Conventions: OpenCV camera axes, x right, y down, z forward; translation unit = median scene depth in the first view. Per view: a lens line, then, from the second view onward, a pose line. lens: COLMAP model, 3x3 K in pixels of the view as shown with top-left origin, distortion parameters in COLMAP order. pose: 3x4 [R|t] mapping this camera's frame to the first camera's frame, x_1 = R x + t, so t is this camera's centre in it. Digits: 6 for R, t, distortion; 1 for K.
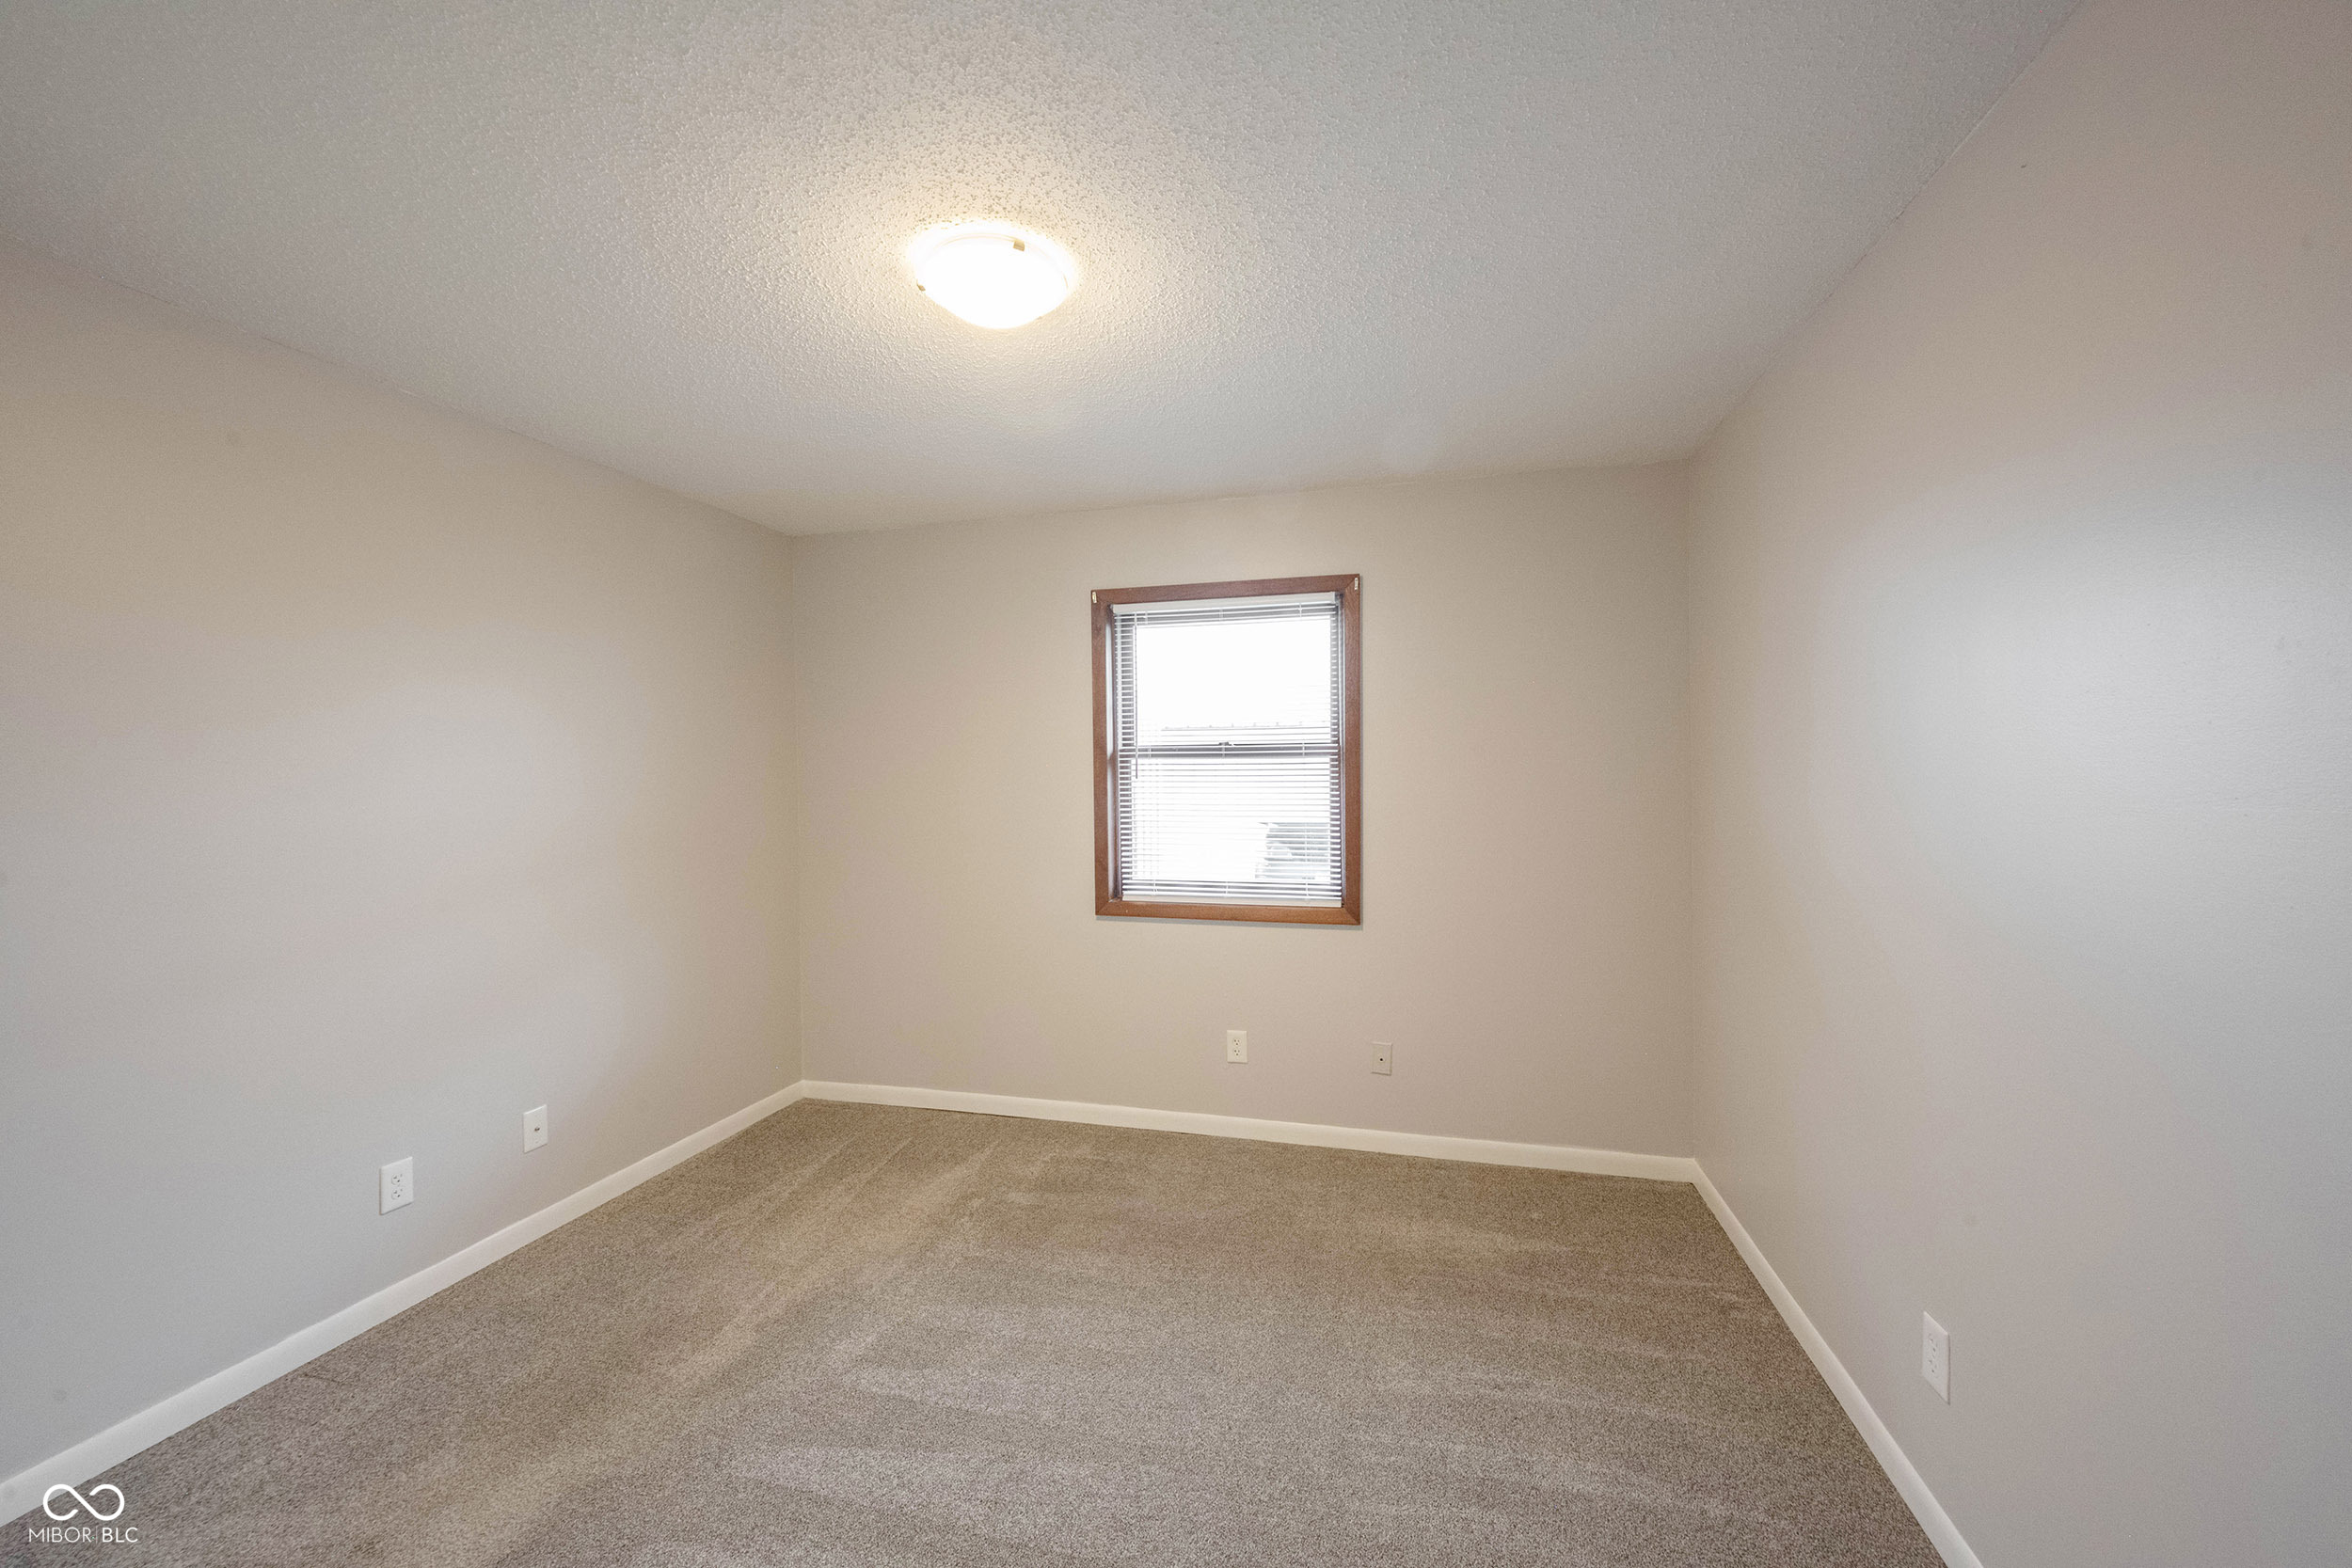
lens RADIAL K [[941.3, 0, 1181.5], [0, 941.3, 788.2], [0, 0, 1]] dist [-0.001396, -0.000238]
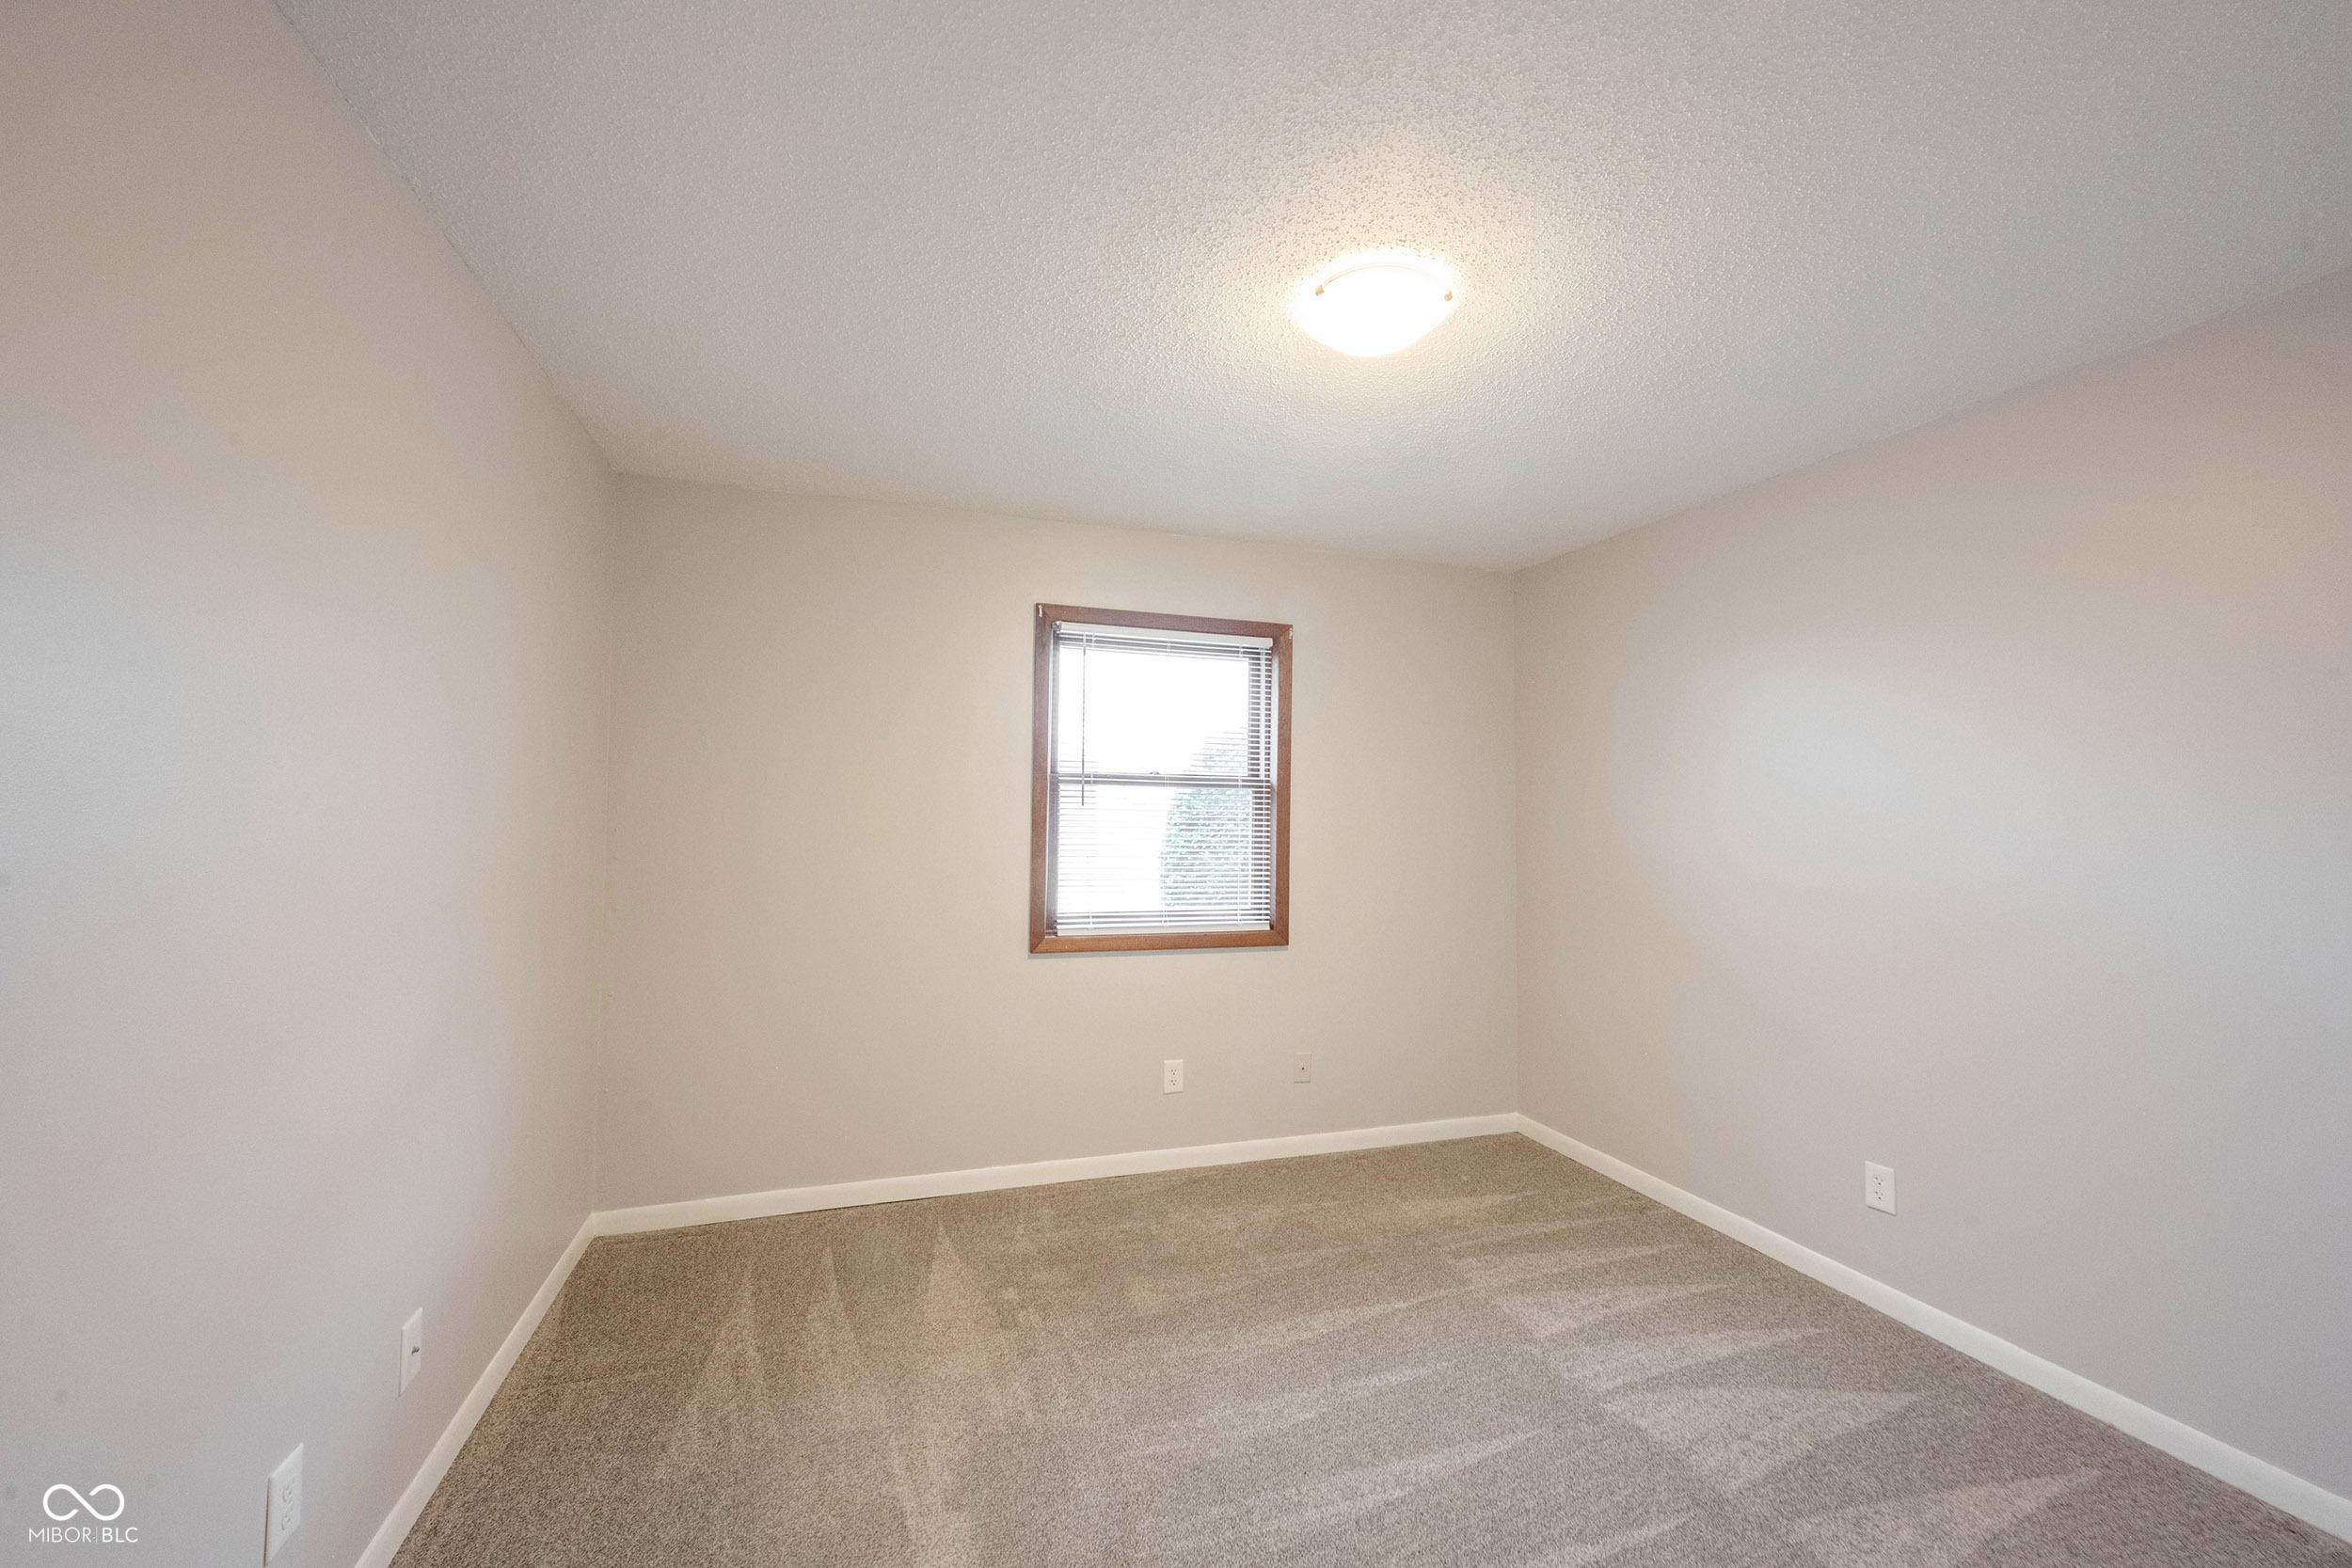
lens RADIAL K [[936.5, 0, 1176.0], [0, 936.5, 784.0], [0, 0, 1]] dist [0.000064, 0.000070]
pose [[0.831999, 0.035857, 0.553617, -0.514826], [-0.011270, 0.998796, -0.047753, 0.012305], [-0.554662, 0.033491, 0.831401, 0.166544]]
